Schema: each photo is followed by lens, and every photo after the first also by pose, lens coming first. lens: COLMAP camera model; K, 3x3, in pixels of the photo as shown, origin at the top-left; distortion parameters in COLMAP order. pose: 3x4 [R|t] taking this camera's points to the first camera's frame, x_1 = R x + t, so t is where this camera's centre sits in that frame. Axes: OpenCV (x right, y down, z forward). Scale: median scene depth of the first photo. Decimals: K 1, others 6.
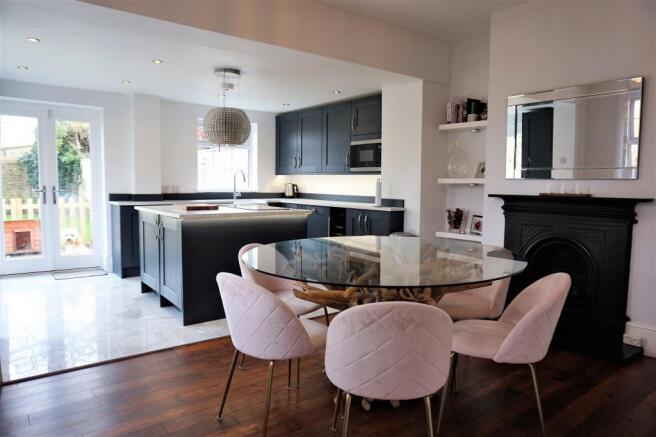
lens RADIAL K [[459.1, 0, 328.0], [0, 459.1, 218.5], [0, 0, 1]] dist [-0.006375, 0.001943]
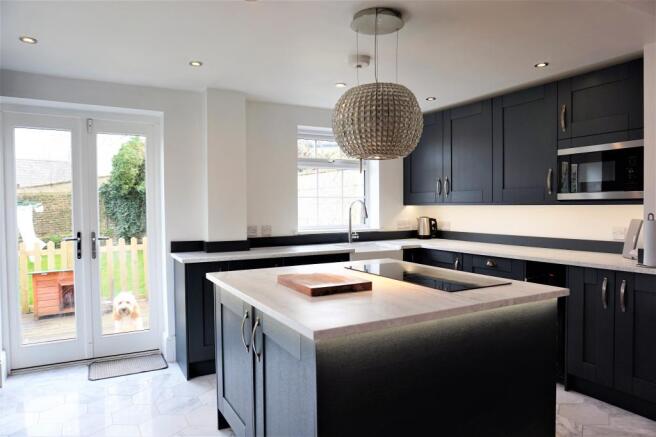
lens RADIAL K [[459.1, 0, 328.0], [0, 459.1, 218.5], [0, 0, 1]] dist [-0.006375, 0.001943]
pose [[0.988687, -0.016191, -0.149117, -0.156488], [0.008783, 0.998700, -0.050207, -0.051949], [0.149736, 0.048329, 0.987544, 0.382171]]
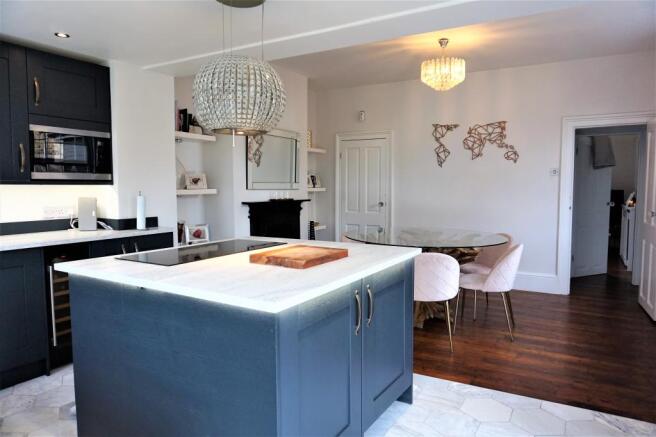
lens RADIAL K [[459.1, 0, 328.0], [0, 459.1, 218.5], [0, 0, 1]] dist [-0.006375, 0.001943]
pose [[-0.366652, -0.074725, 0.927352, -0.584915], [0.074357, 0.991227, 0.109271, -0.089307], [-0.927382, 0.109020, -0.357879, 0.875413]]
